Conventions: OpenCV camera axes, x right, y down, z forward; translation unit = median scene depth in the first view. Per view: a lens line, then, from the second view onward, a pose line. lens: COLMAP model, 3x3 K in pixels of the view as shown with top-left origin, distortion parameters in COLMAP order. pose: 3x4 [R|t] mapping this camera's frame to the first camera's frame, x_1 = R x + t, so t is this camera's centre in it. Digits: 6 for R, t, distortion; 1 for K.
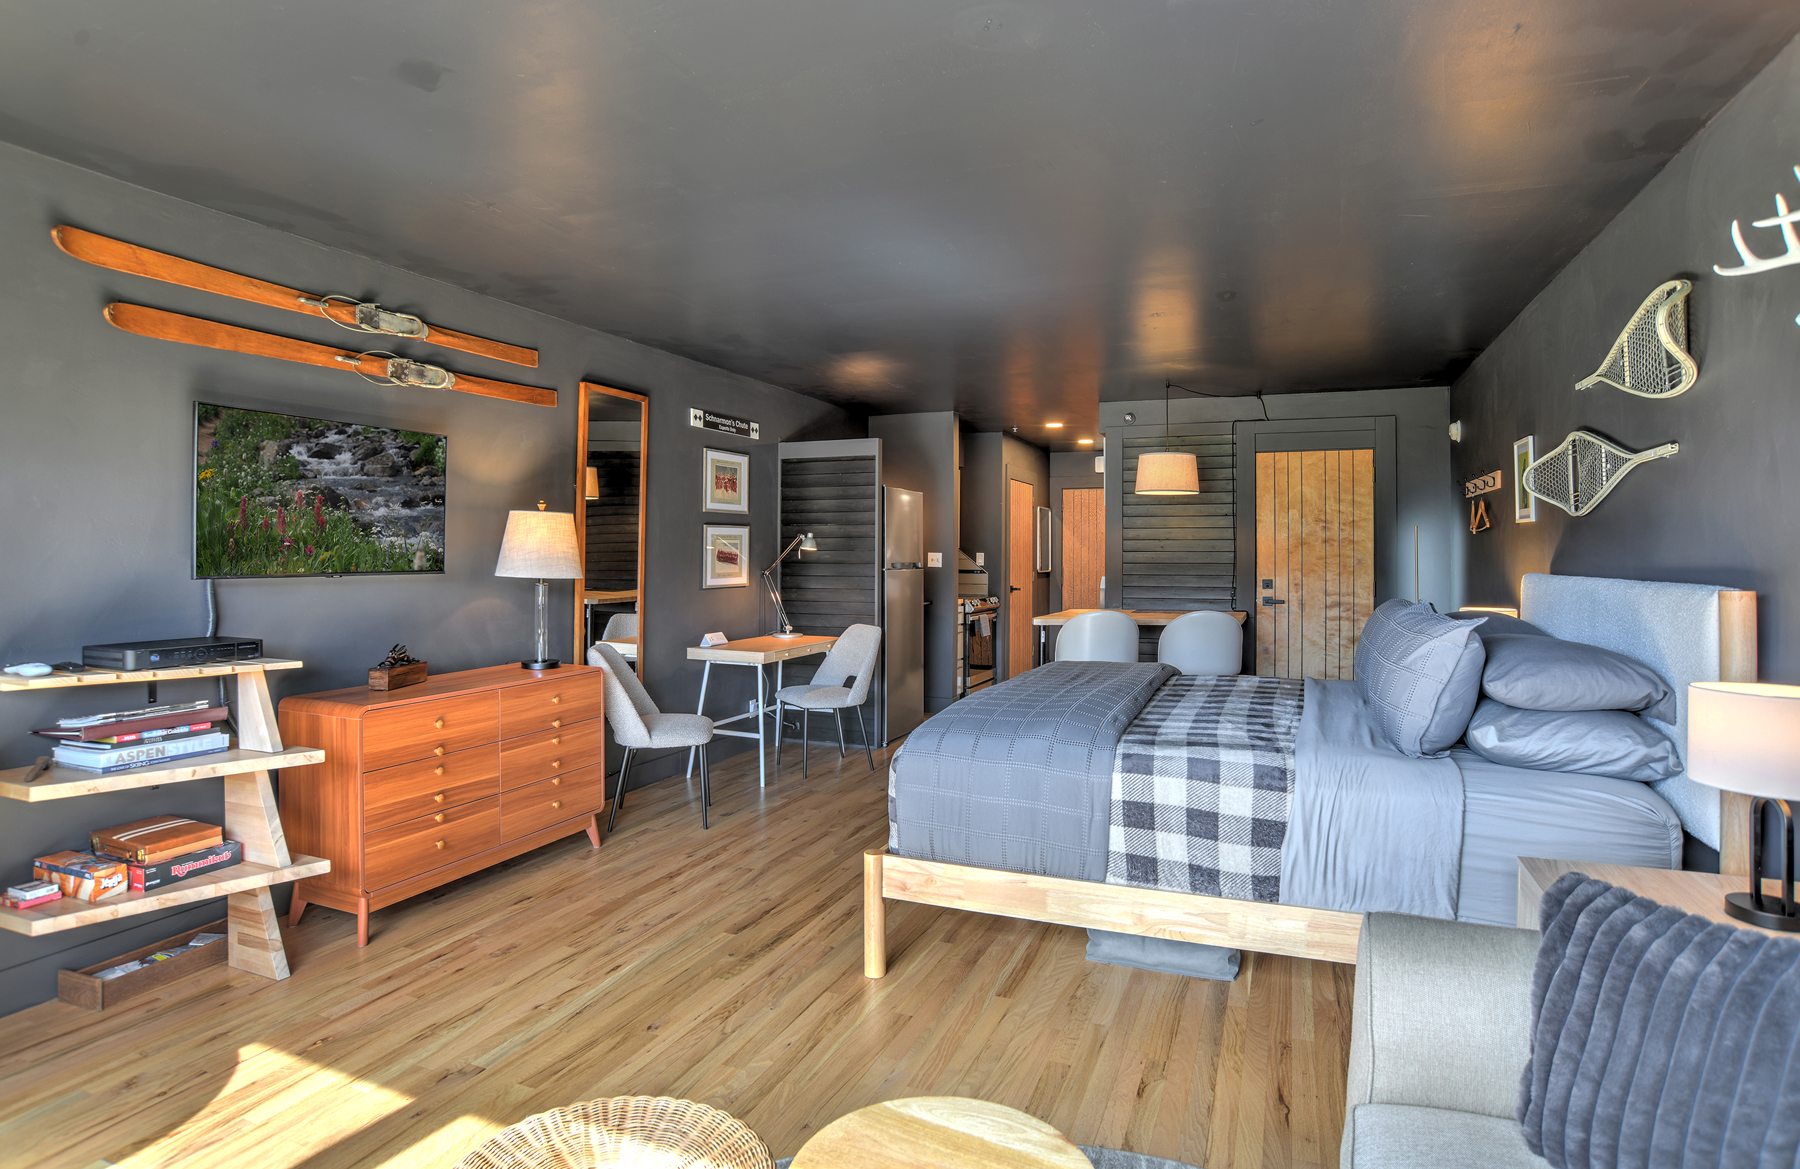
lens RADIAL K [[939.2, 0, 870.2], [0, 939.2, 528.9], [0, 0, 1]] dist [-0.086422, 0.038266]
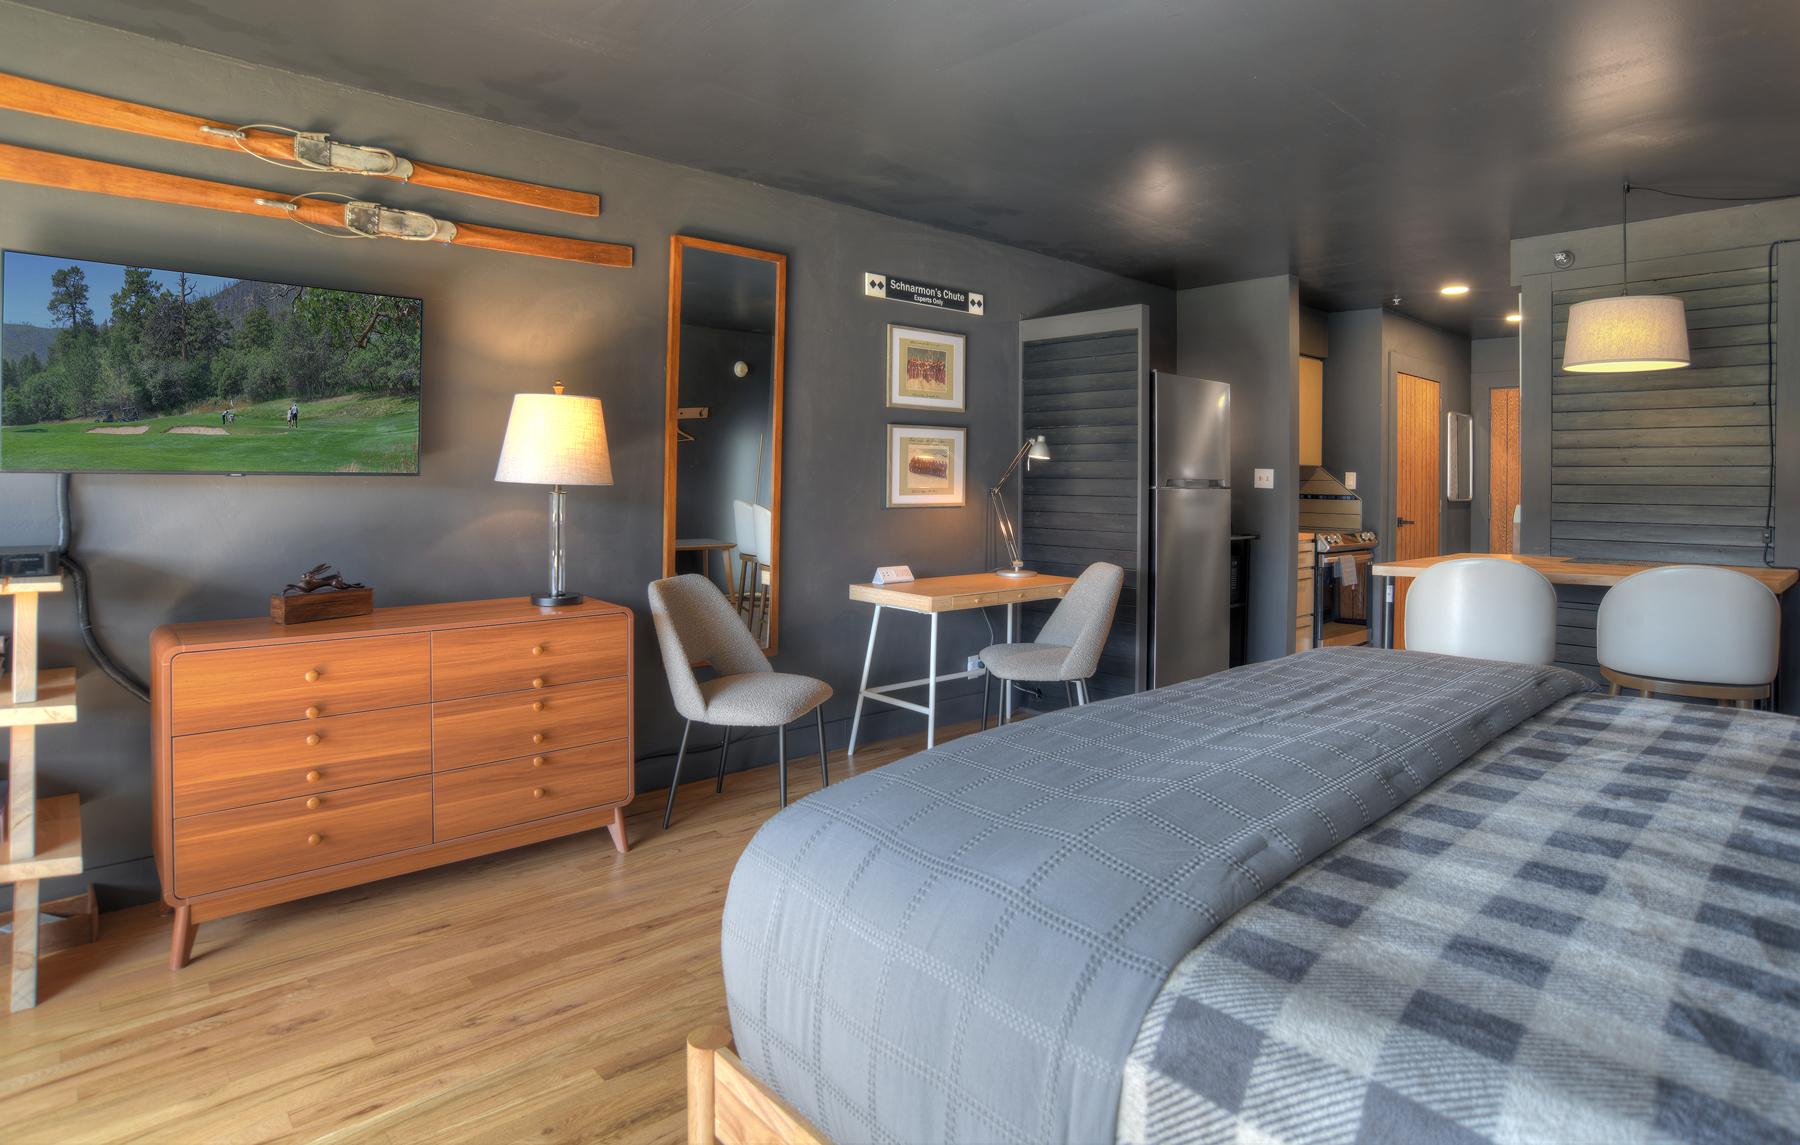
lens RADIAL K [[957.6, 0, 871.2], [0, 957.6, 457.3], [0, 0, 1]] dist [-0.091497, 0.042210]
pose [[0.908593, 0.000953, -0.417681, 0.173052], [0.000557, 0.999994, 0.003492, 0.024440], [0.417682, -0.003406, 0.908587, 0.358518]]
